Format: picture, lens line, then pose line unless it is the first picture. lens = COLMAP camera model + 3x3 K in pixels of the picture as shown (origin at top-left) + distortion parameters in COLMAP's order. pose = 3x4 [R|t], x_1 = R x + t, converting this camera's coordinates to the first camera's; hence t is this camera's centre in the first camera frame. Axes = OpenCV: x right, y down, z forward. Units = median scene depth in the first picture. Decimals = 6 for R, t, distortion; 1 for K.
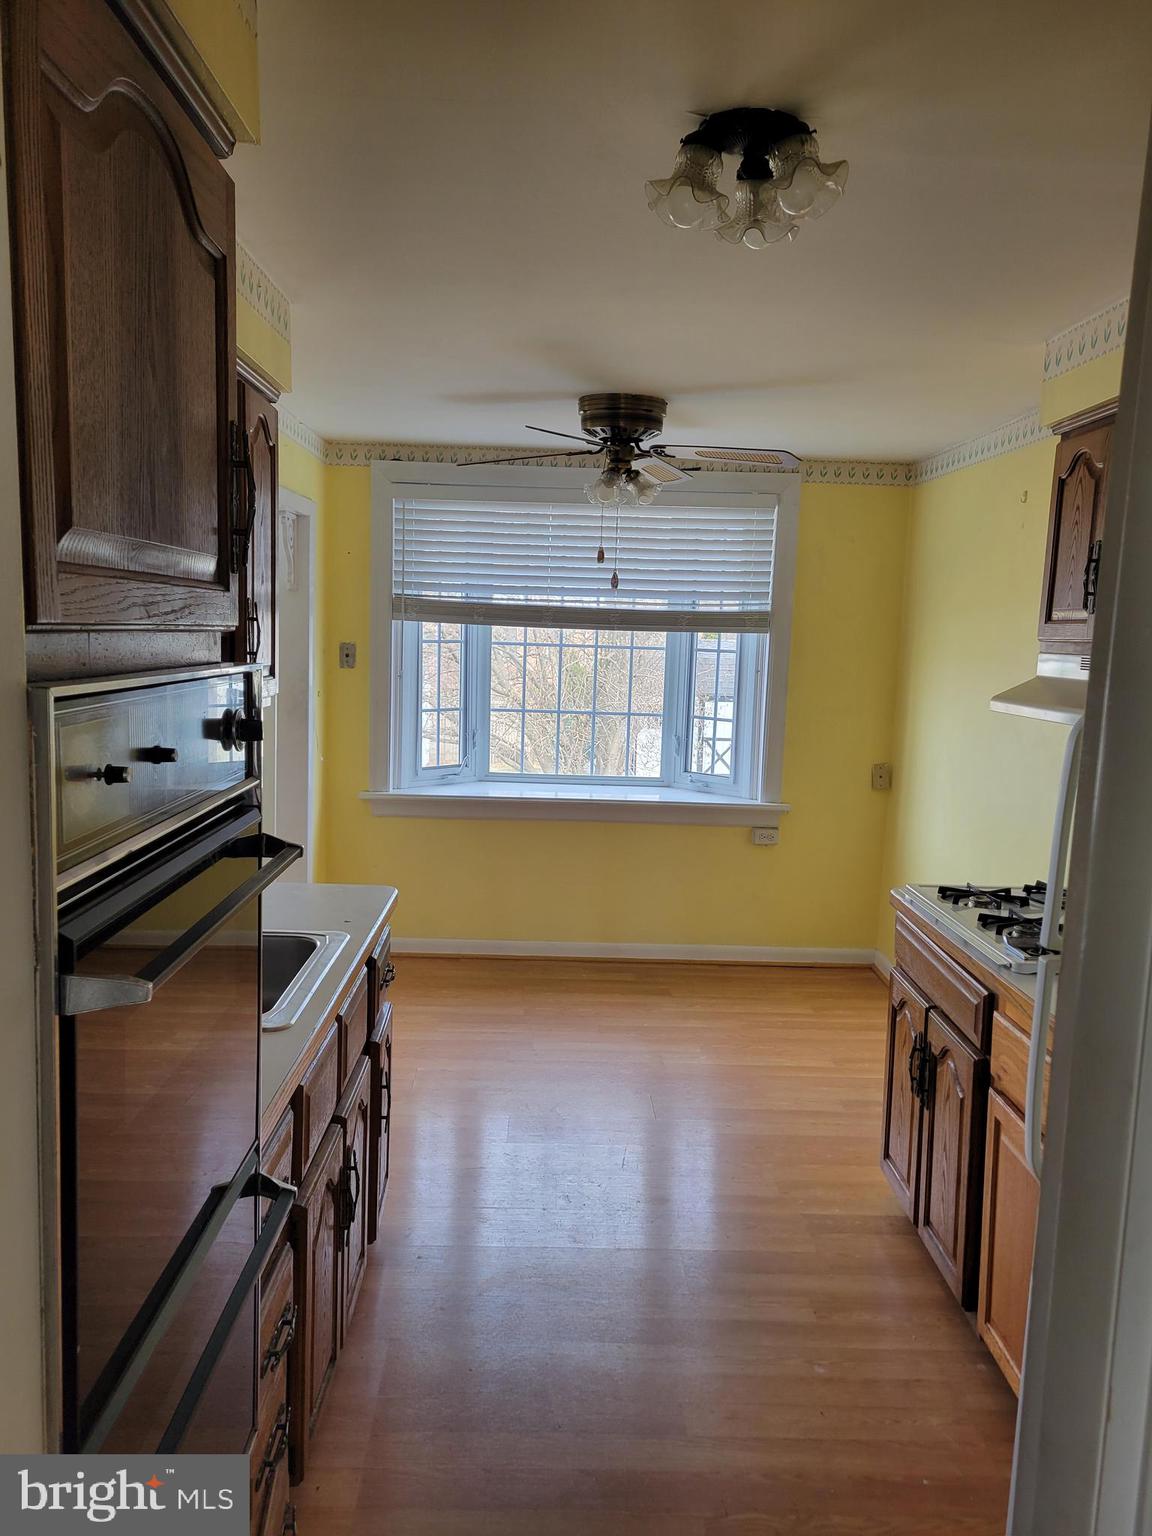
lens RADIAL K [[1020.8, 0, 576.0], [0, 1020.8, 768.0], [0, 0, 1]] dist [0.040160, -0.001148]
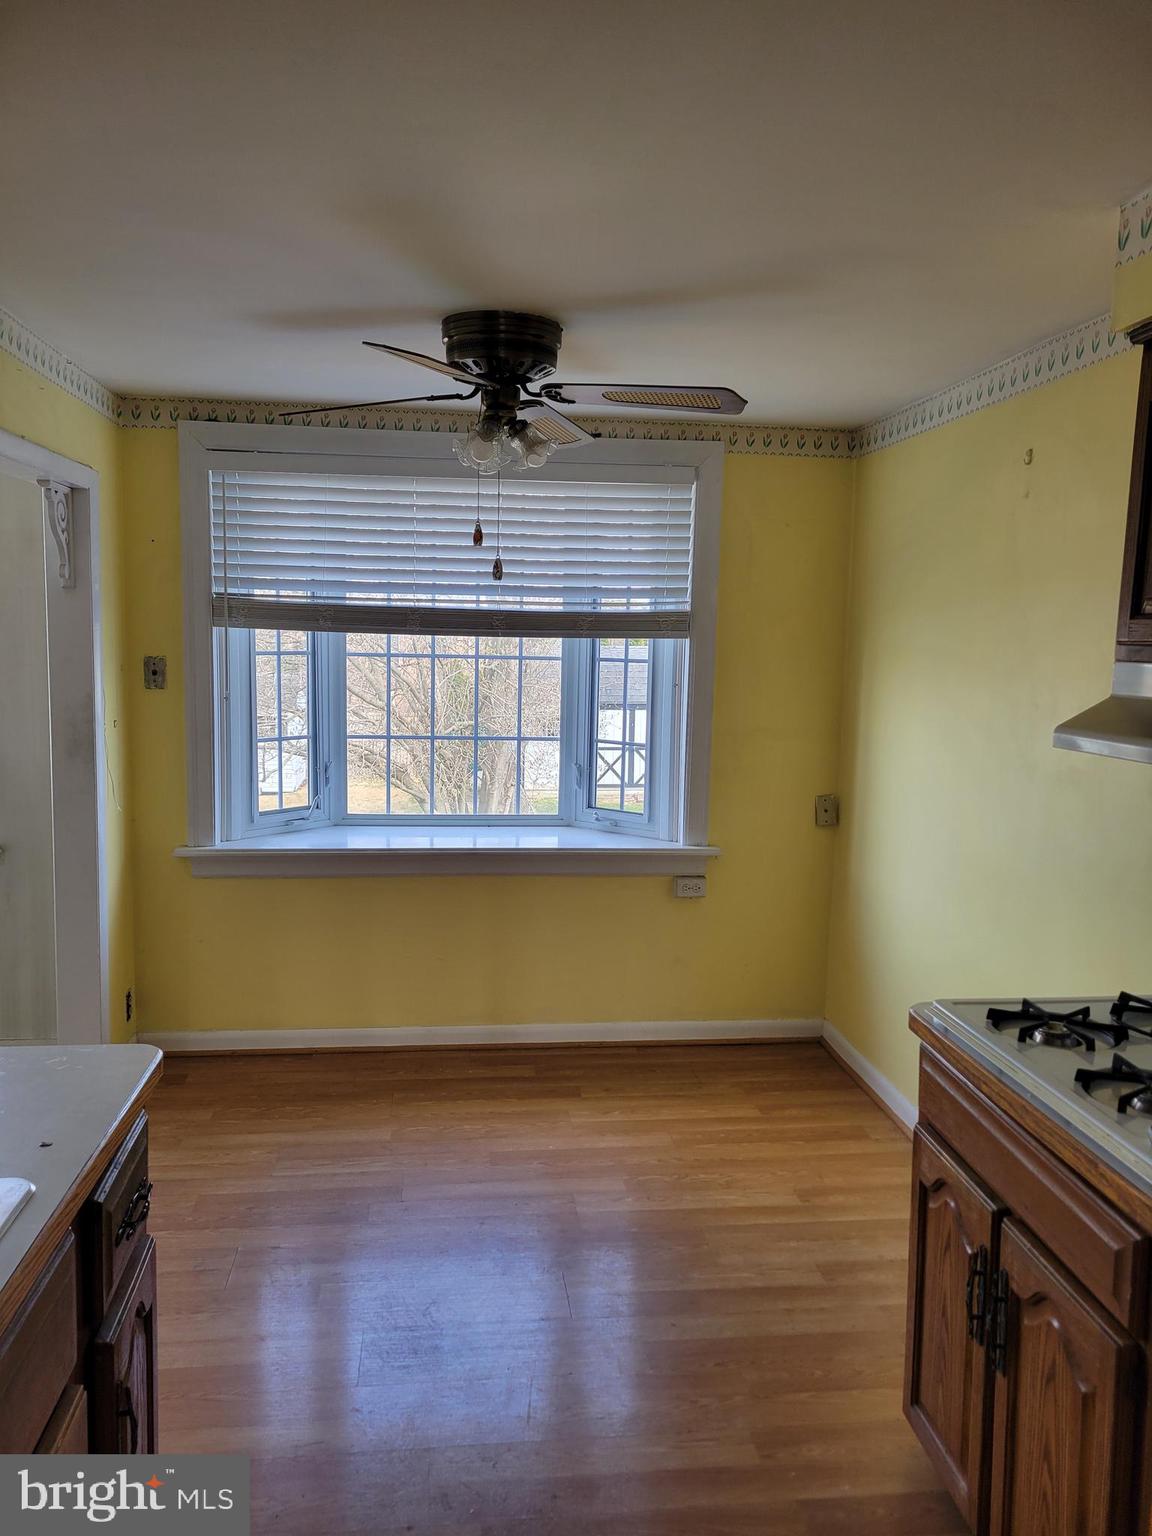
lens RADIAL K [[1145.9, 0, 562.0], [0, 1145.9, 772.3], [0, 0, 1]] dist [0.056452, -0.030911]
pose [[0.995693, -0.022438, 0.089956, 0.003654], [0.023911, 0.999597, -0.015329, -0.013349], [-0.089575, 0.017414, 0.995828, 0.100816]]
